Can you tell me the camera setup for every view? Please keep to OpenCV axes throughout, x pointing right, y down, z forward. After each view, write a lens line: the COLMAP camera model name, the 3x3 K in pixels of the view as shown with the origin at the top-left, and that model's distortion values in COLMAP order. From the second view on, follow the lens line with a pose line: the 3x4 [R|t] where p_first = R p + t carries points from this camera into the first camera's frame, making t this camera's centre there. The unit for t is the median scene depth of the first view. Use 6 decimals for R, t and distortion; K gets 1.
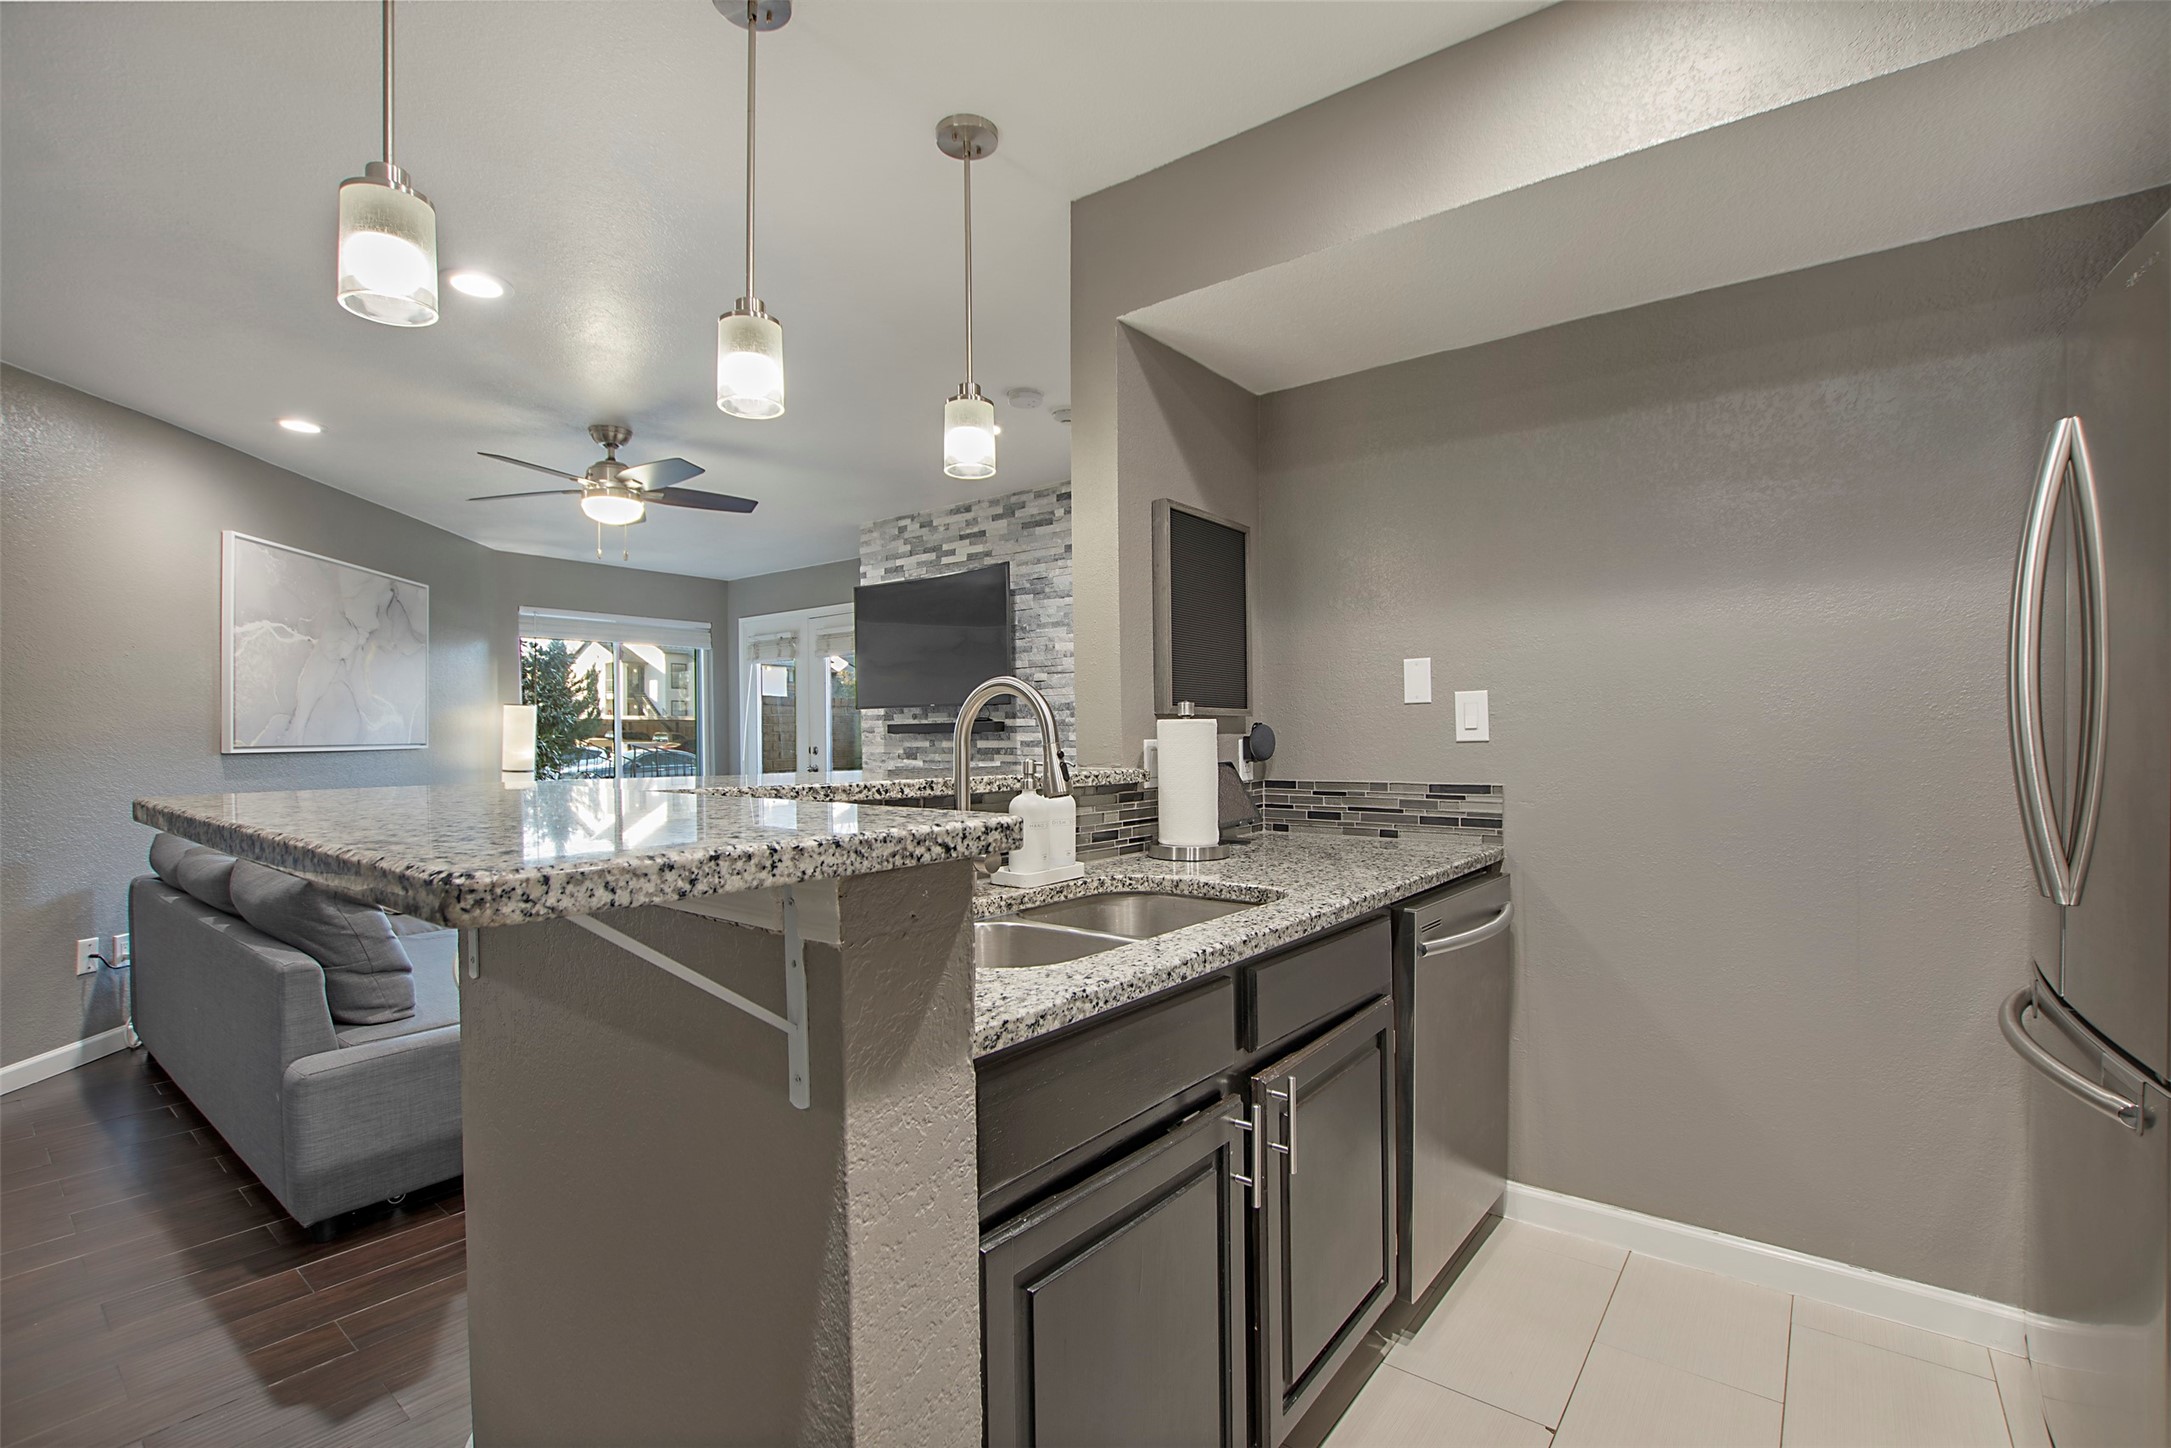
lens RADIAL K [[964.3, 0, 1088.3], [0, 964.3, 734.3], [0, 0, 1]] dist [-0.032562, 0.002702]
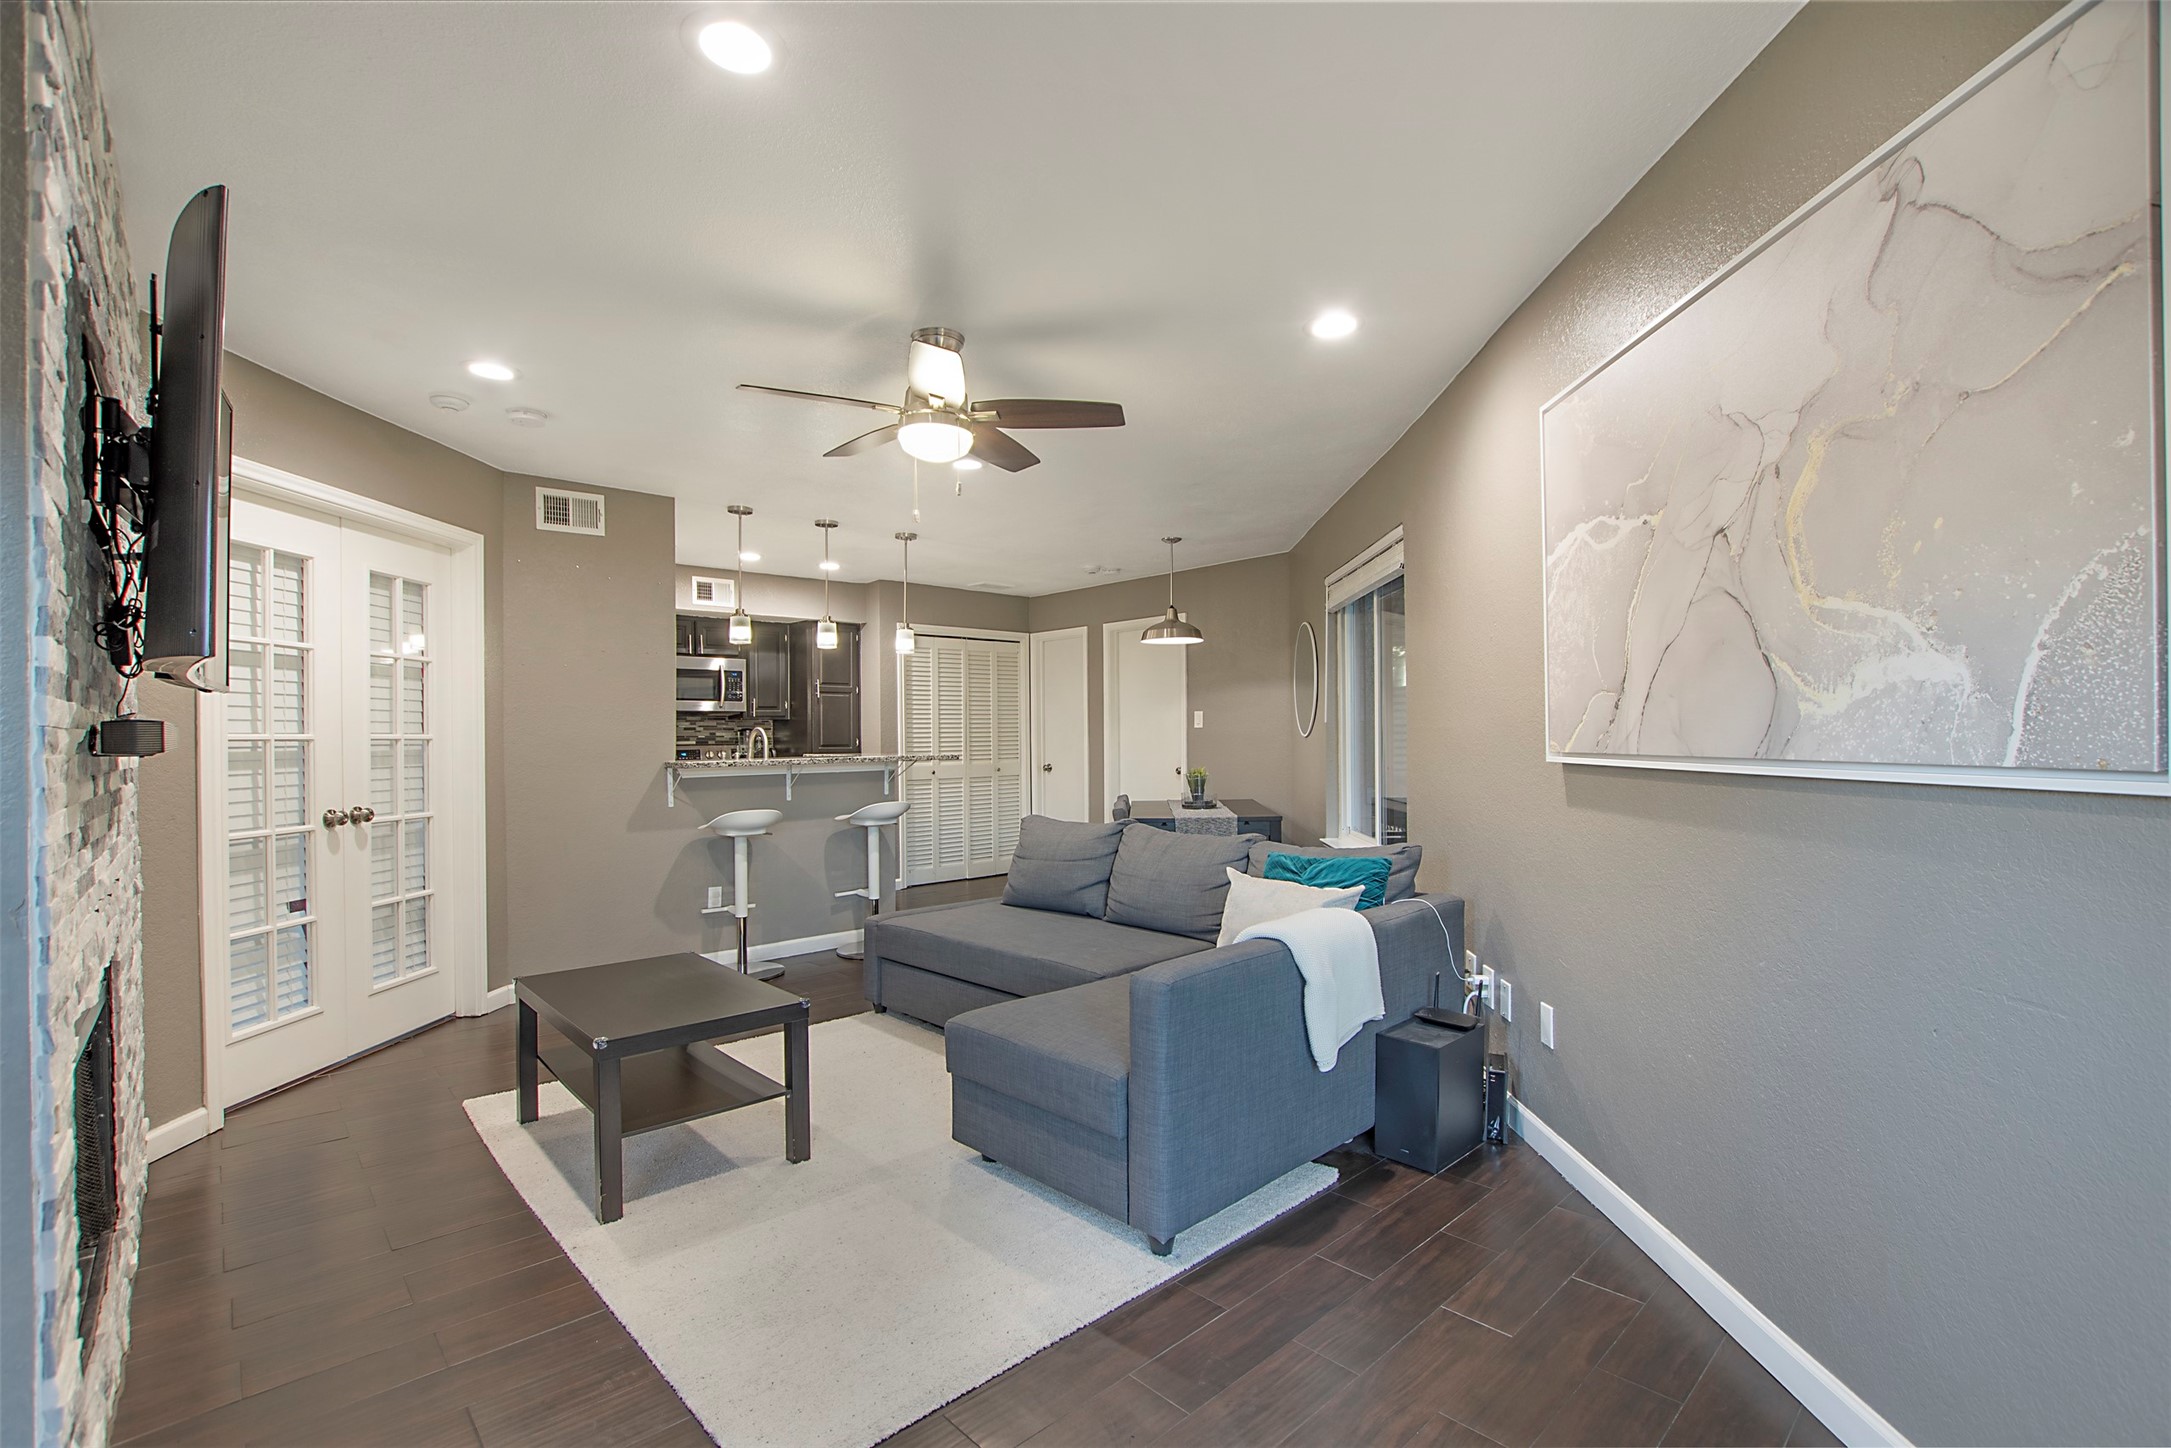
lens RADIAL K [[964.3, 0, 1097.5], [0, 964.3, 733.1], [0, 0, 1]] dist [-0.032562, 0.002702]
pose [[-0.988706, 0.018849, 0.148679, -1.098697], [0.018468, 0.999822, -0.003945, -0.002501], [-0.148727, -0.001155, -0.988878, 2.603294]]
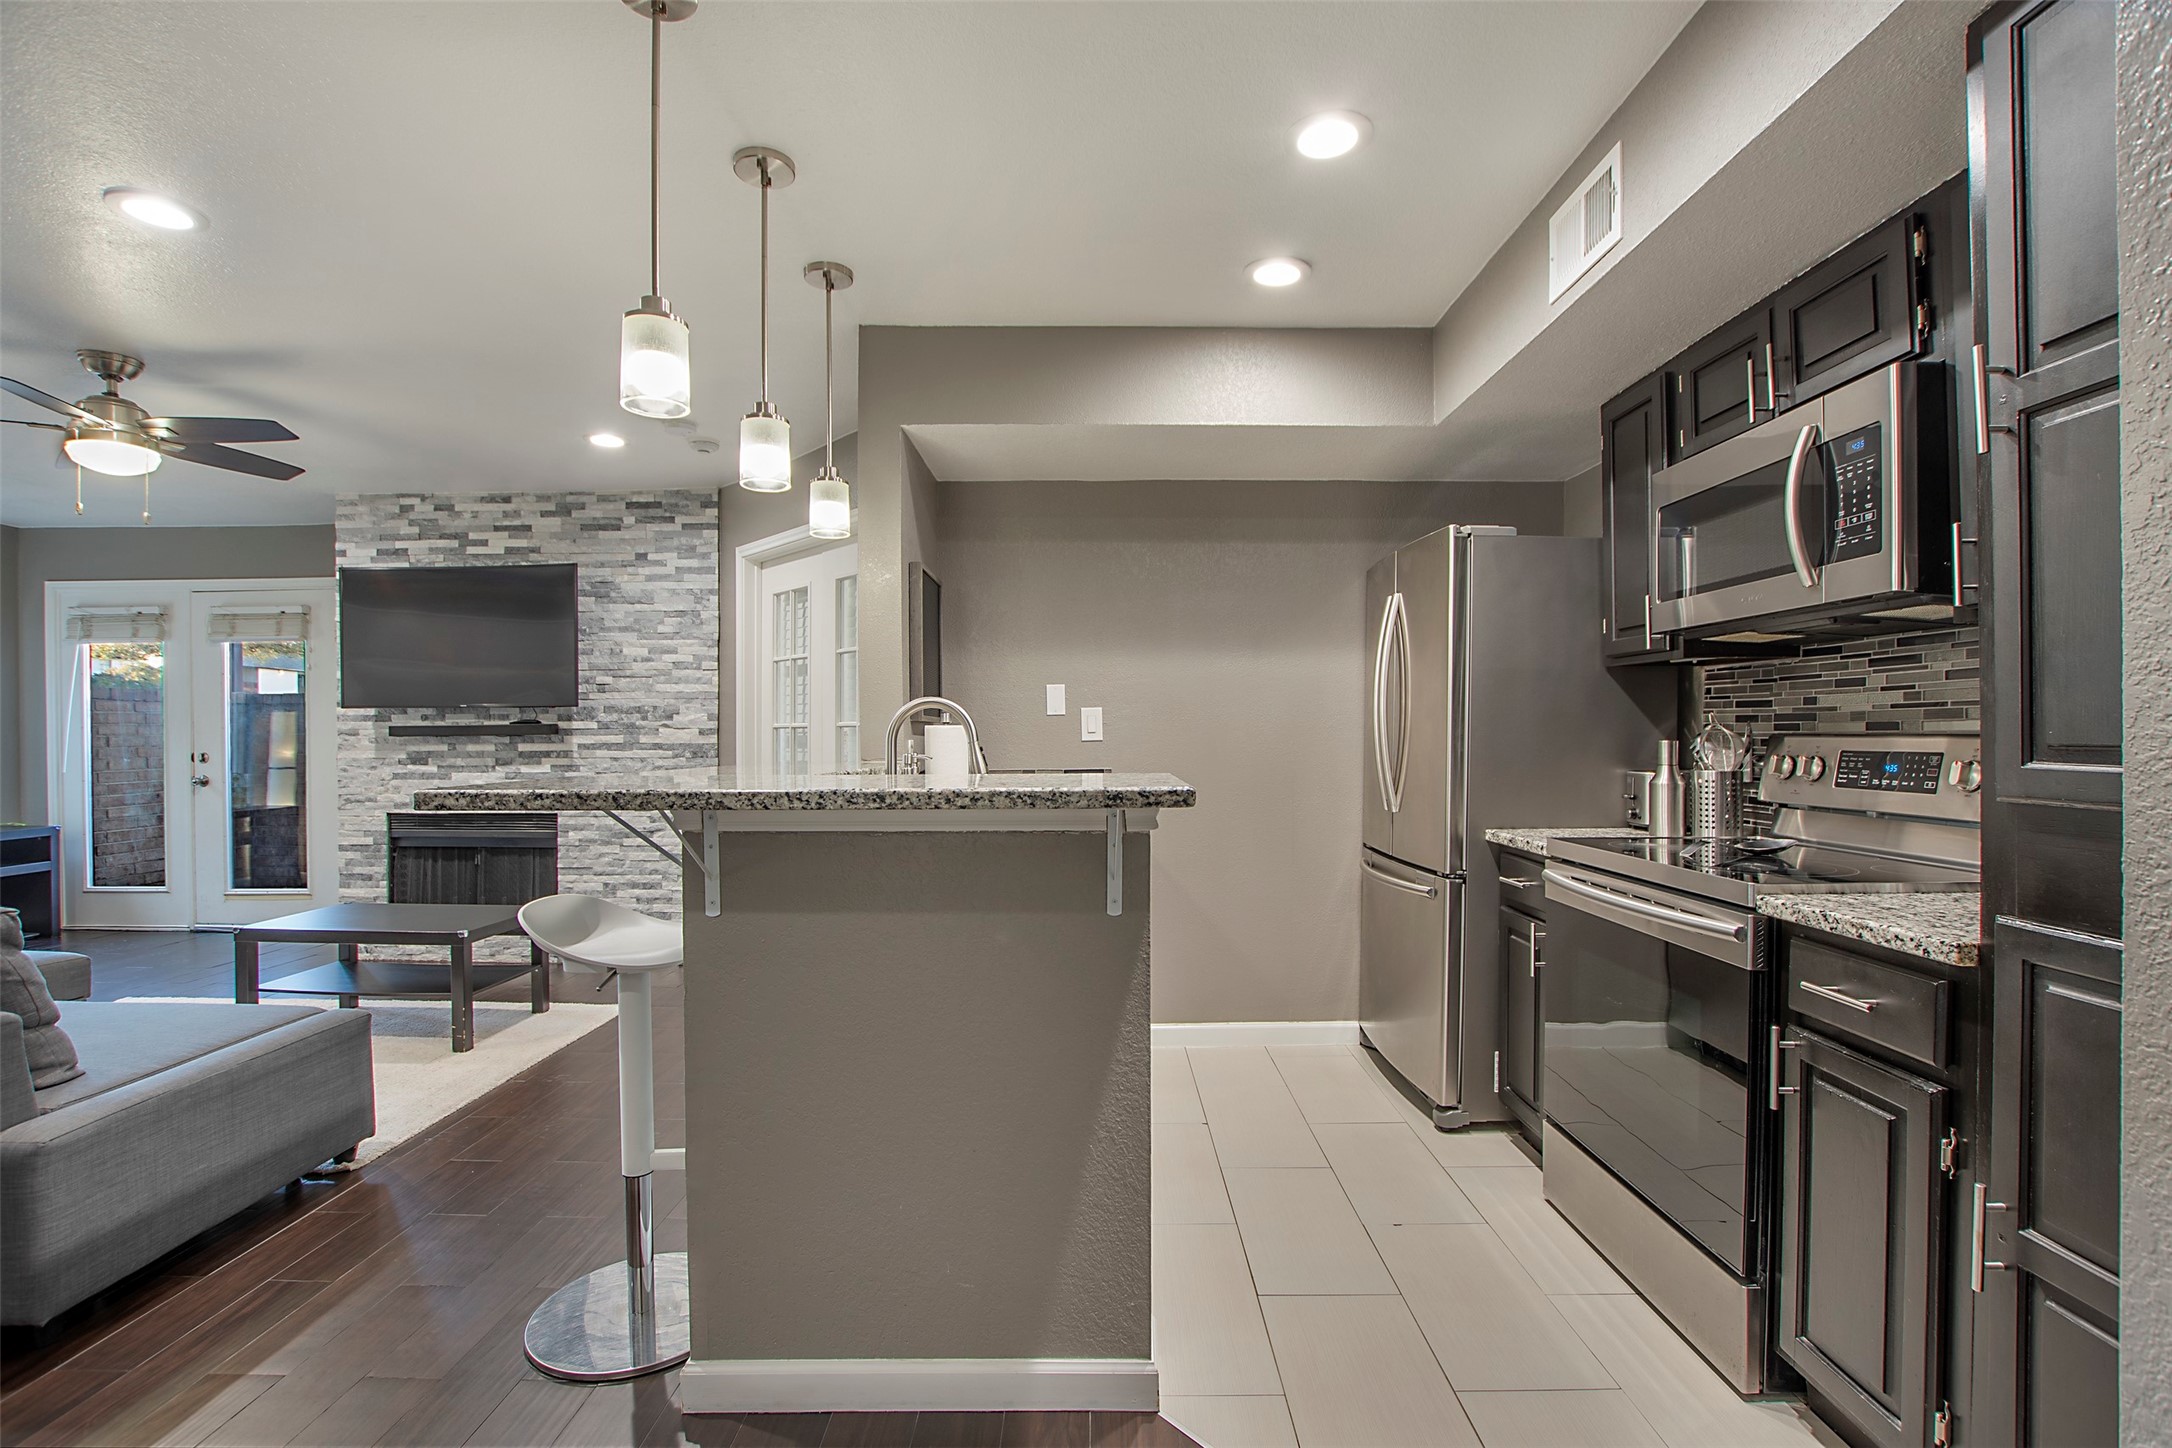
lens RADIAL K [[964.7, 0, 1088.2], [0, 964.7, 733.5], [0, 0, 1]] dist [-0.032562, 0.002702]
pose [[0.791218, 0.001829, 0.611532, -0.488205], [0.000734, 0.999992, -0.003940, 0.001089], [-0.611534, 0.003566, 0.791210, -0.185797]]
